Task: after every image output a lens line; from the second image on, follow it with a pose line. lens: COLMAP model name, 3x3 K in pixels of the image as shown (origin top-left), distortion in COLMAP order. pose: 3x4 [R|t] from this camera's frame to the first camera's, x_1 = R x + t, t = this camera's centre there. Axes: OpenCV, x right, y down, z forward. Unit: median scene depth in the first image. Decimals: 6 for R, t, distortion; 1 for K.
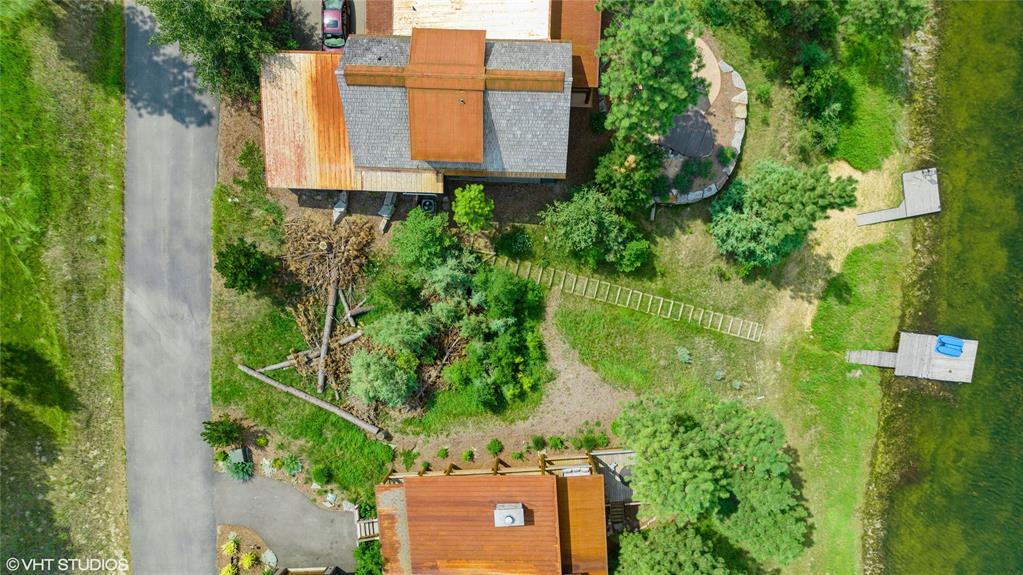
lens RADIAL K [[743.6, 0, 511.5], [0, 743.6, 287.5], [0, 0, 1]] dist [-0.007961, 0.001090]
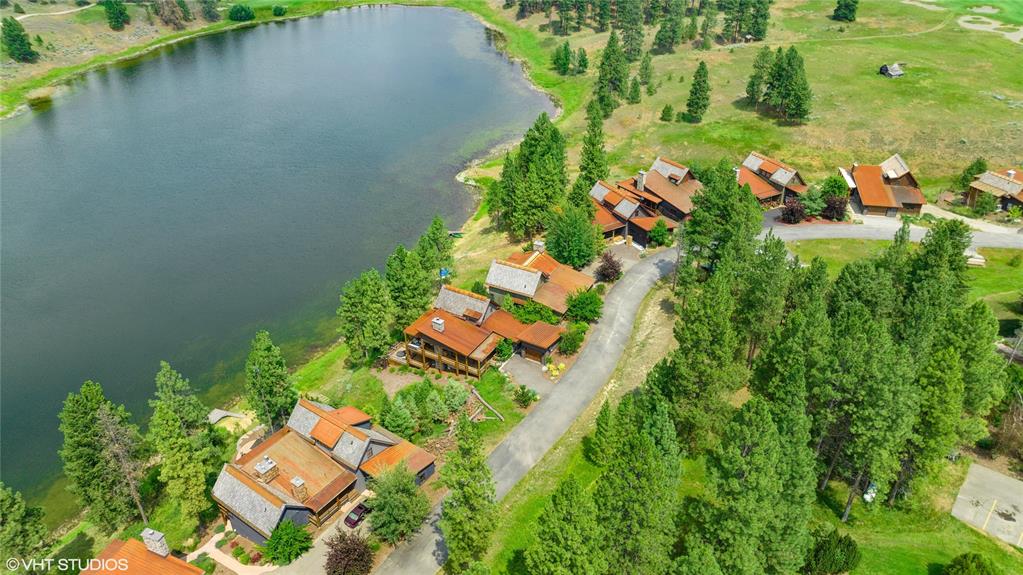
lens RADIAL K [[743.6, 0, 511.5], [0, 743.6, 287.5], [0, 0, 1]] dist [-0.007961, 0.001090]
pose [[-0.838286, -0.244380, 0.487396, -1.128353], [0.538777, -0.508411, 0.671742, -0.943741], [0.083637, 0.825709, 0.557861, -0.412332]]
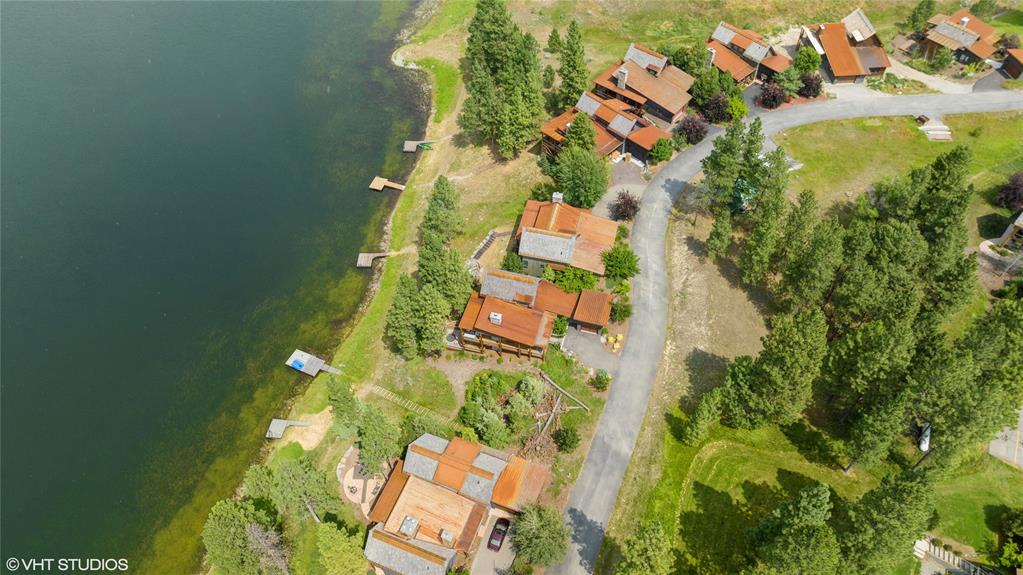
lens RADIAL K [[743.6, 0, 511.5], [0, 743.6, 287.5], [0, 0, 1]] dist [-0.007961, 0.001090]
pose [[-0.946229, -0.217122, 0.239809, -0.522065], [0.313807, -0.796138, 0.517387, -0.730904], [0.078585, 0.564820, 0.821464, -0.953261]]
